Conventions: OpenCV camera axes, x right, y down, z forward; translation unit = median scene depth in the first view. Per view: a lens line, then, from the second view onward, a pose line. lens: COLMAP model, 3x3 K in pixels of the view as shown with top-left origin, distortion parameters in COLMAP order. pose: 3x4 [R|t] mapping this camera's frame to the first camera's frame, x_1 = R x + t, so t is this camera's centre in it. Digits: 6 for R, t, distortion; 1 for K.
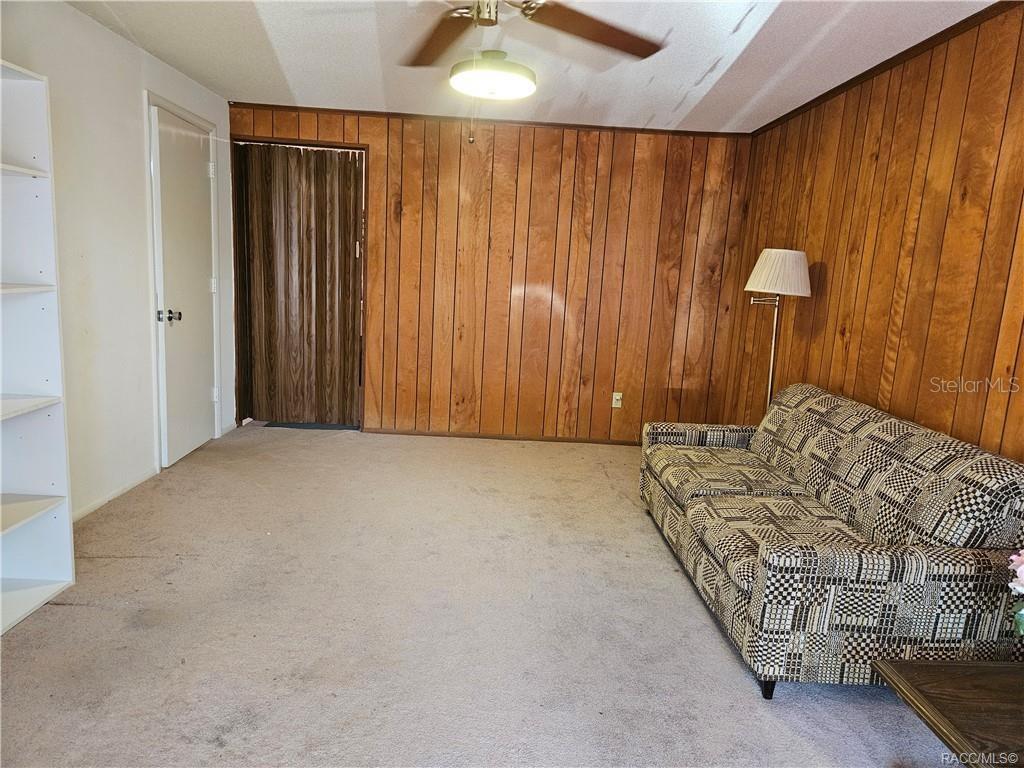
lens RADIAL K [[674.3, 0, 506.7], [0, 674.3, 391.4], [0, 0, 1]] dist [0.084852, -0.076297]
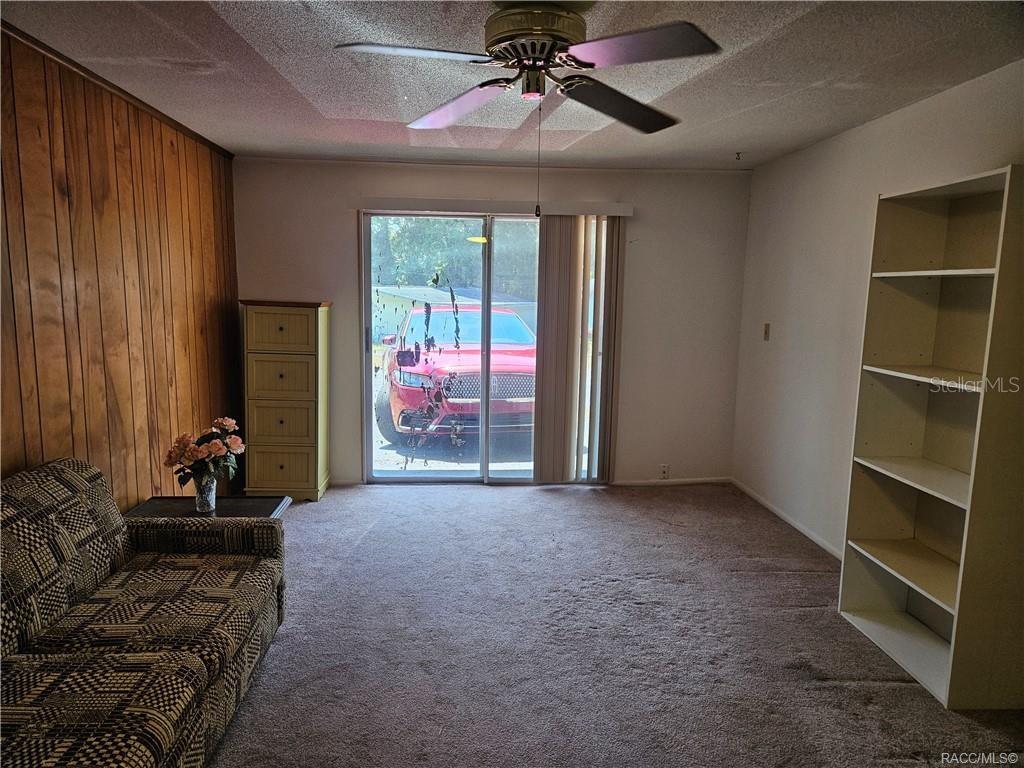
lens RADIAL K [[674.3, 0, 506.7], [0, 674.3, 391.4], [0, 0, 1]] dist [0.084852, -0.076297]
pose [[-0.996206, -0.067361, -0.055096, 0.033268], [-0.081619, 0.942870, 0.323007, -0.366752], [0.030190, 0.326279, -0.944791, 1.711218]]
